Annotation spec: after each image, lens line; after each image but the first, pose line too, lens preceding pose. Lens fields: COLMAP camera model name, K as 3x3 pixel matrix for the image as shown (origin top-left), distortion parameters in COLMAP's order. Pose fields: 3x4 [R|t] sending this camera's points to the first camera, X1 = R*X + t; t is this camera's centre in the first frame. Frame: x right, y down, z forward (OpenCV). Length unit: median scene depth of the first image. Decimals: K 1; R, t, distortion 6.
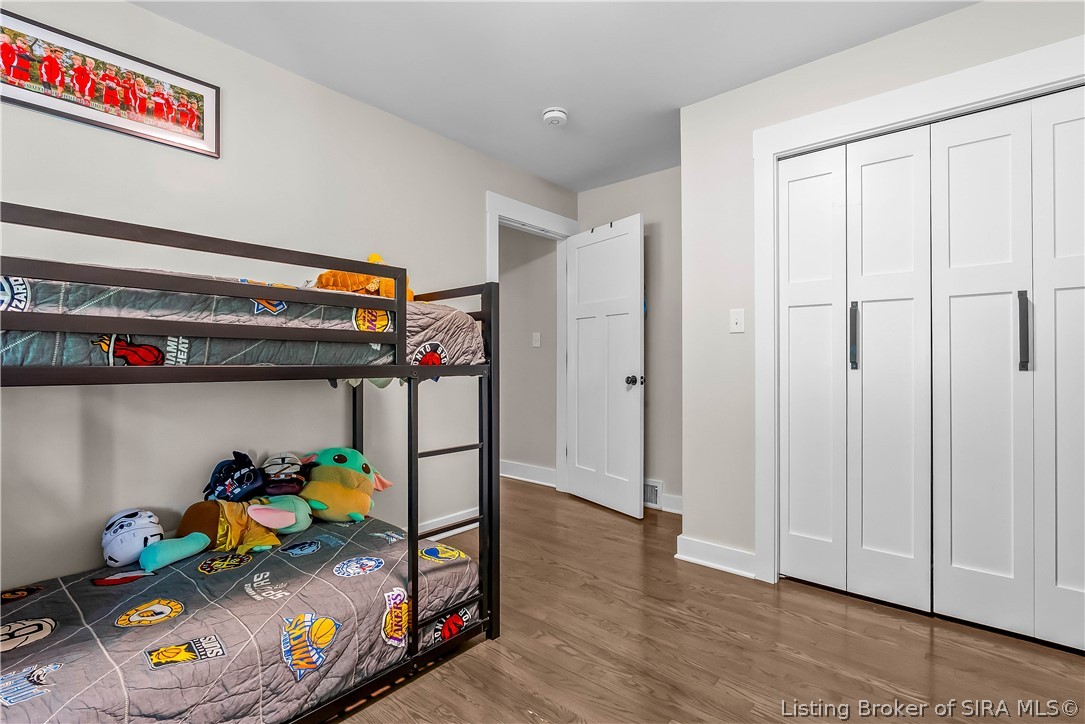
lens RADIAL K [[499.8, 0, 545.2], [0, 499.8, 362.9], [0, 0, 1]] dist [-0.013443, 0.001089]
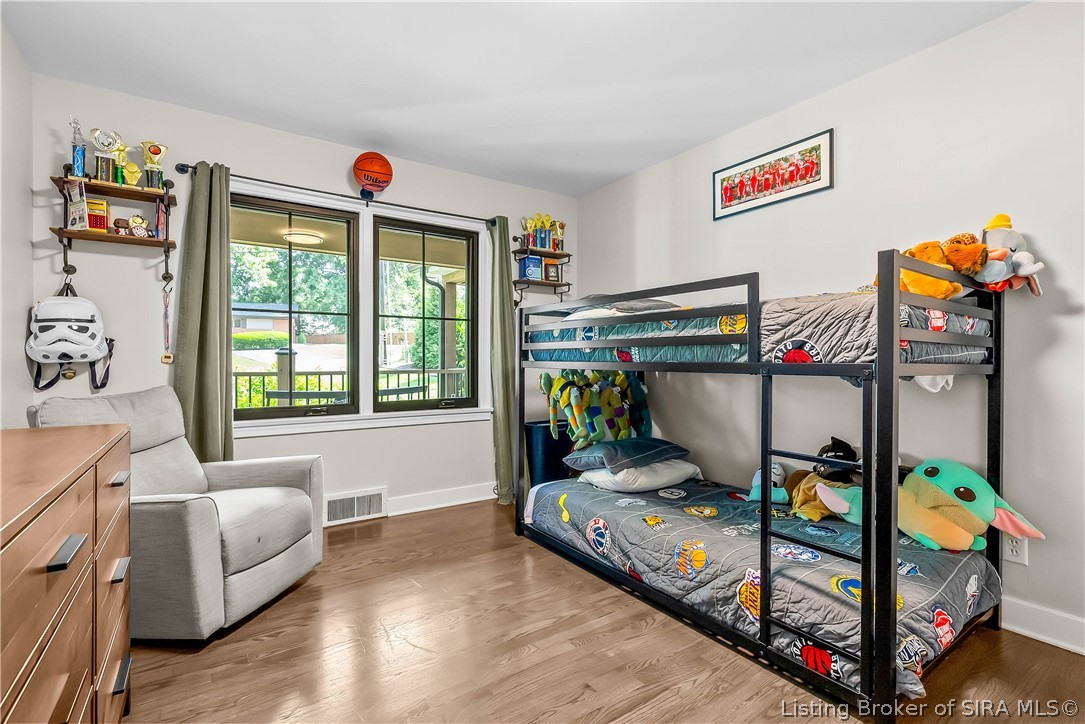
lens RADIAL K [[499.8, 0, 552.1], [0, 499.8, 360.9], [0, 0, 1]] dist [-0.013443, 0.001089]
pose [[-0.253710, 0.000966, -0.967280, 0.837161], [-0.002160, 0.999996, 0.001566, -0.000331], [0.967278, 0.002487, -0.253707, 0.824695]]
